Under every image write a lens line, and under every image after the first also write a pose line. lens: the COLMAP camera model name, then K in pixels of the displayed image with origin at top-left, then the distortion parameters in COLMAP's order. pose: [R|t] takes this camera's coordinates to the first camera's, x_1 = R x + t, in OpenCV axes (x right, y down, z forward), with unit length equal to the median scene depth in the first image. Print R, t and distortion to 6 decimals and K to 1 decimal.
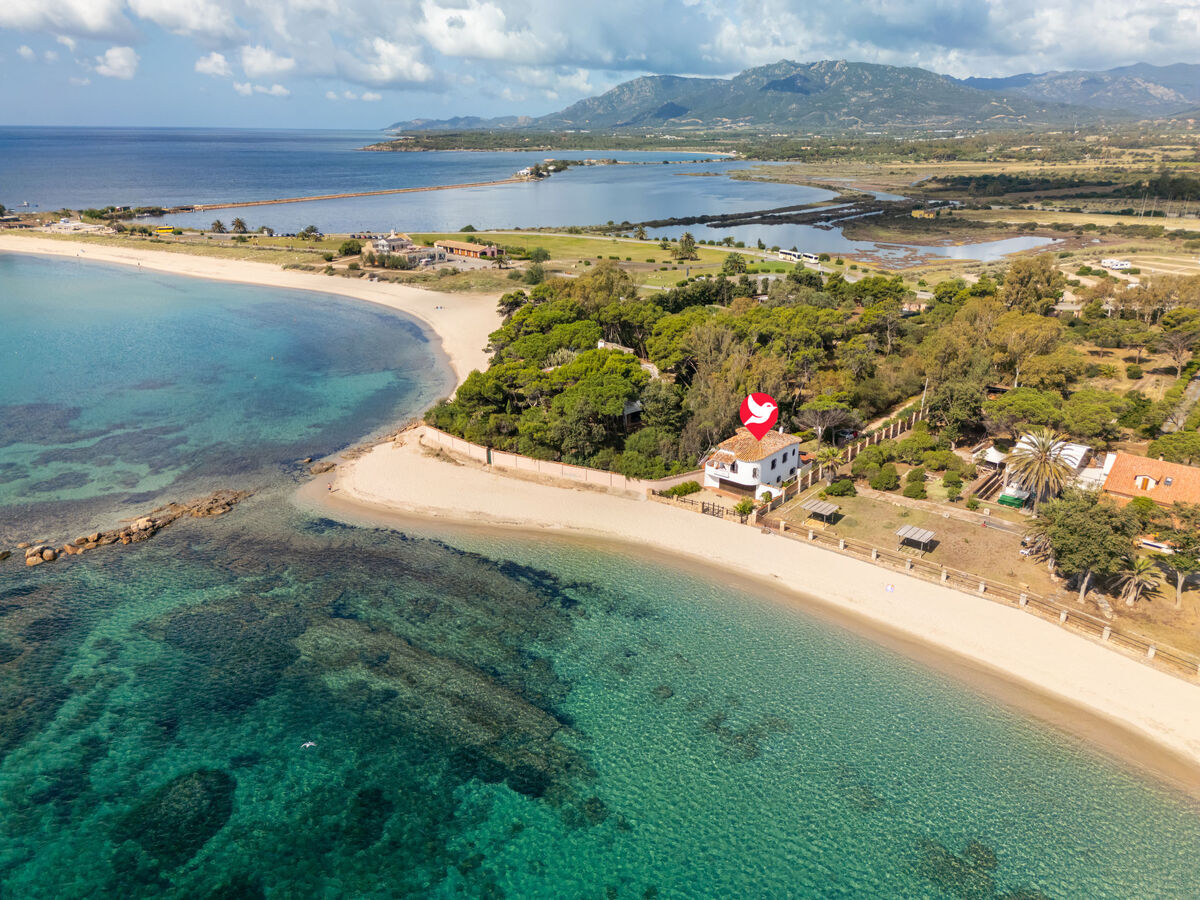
lens RADIAL K [[824.4, 0, 600.0], [0, 824.4, 450.0], [0, 0, 1]] dist [0.100861, -0.079884]
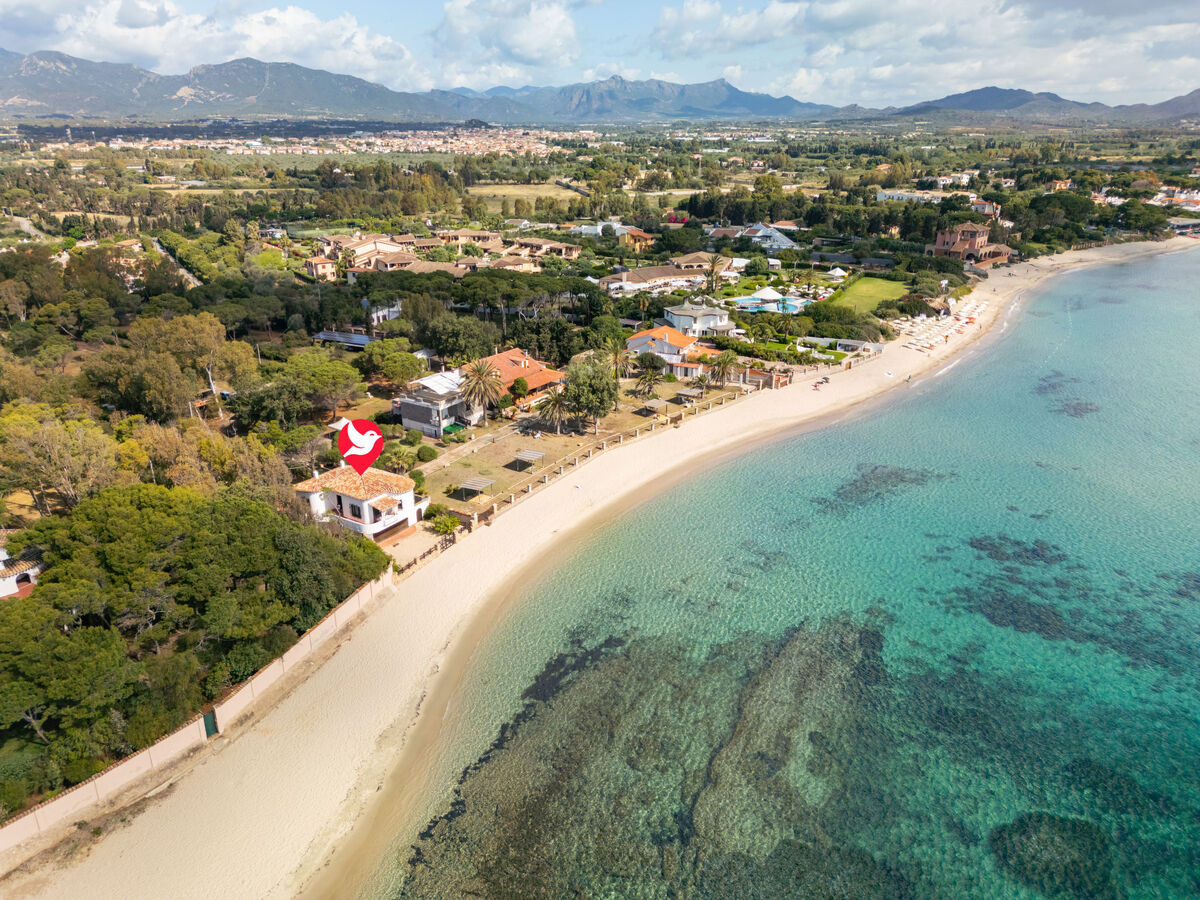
lens RADIAL K [[824.4, 0, 600.0], [0, 824.4, 450.0], [0, 0, 1]] dist [0.100861, -0.079884]
pose [[-0.123347, -0.353222, 0.927373, -0.655080], [0.351232, 0.858479, 0.373698, -0.280083], [-0.928128, 0.371817, 0.018172, 0.731901]]
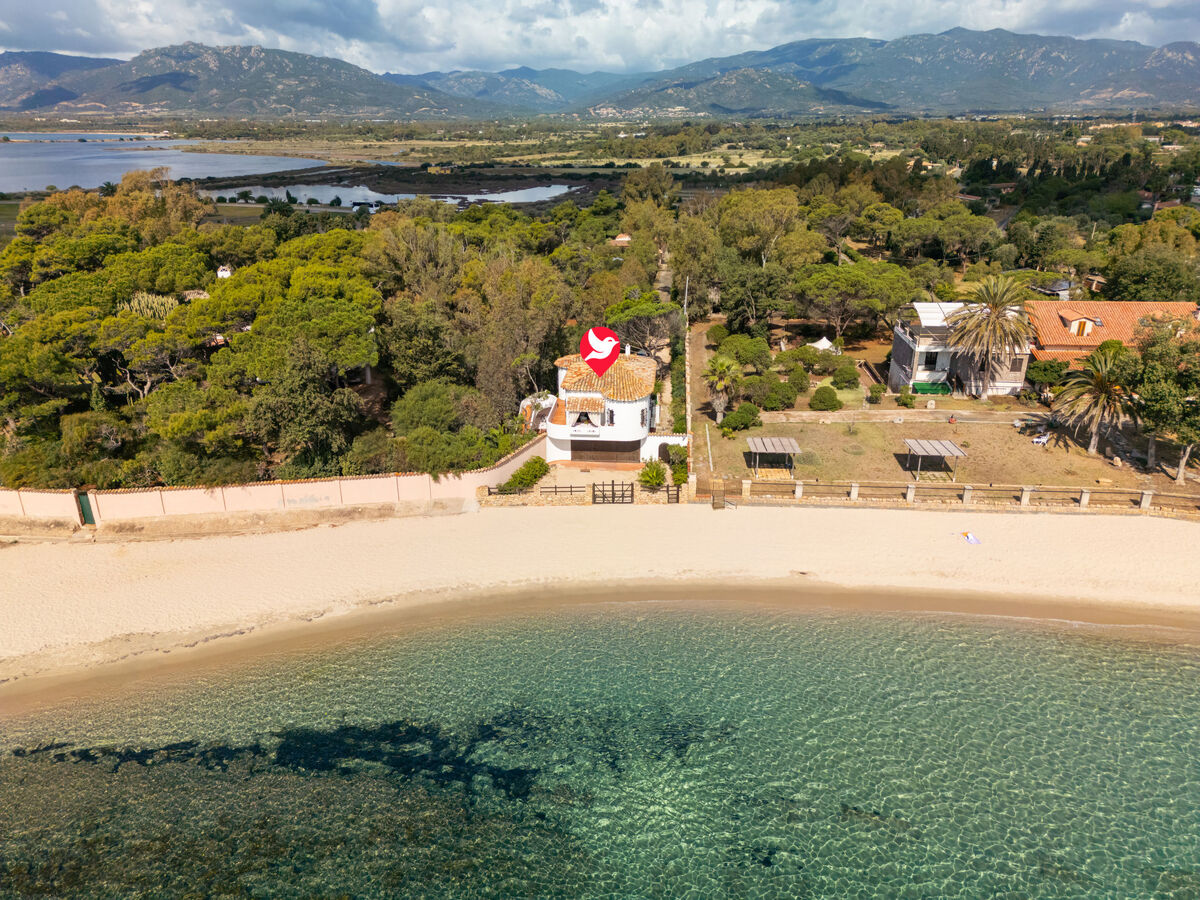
lens RADIAL K [[824.4, 0, 600.0], [0, 824.4, 450.0], [0, 0, 1]] dist [0.100861, -0.079884]
pose [[0.820931, -0.208931, 0.531432, -0.151678], [0.203782, 0.976572, 0.069143, 0.002485], [-0.533427, 0.051535, 0.844275, 0.489321]]
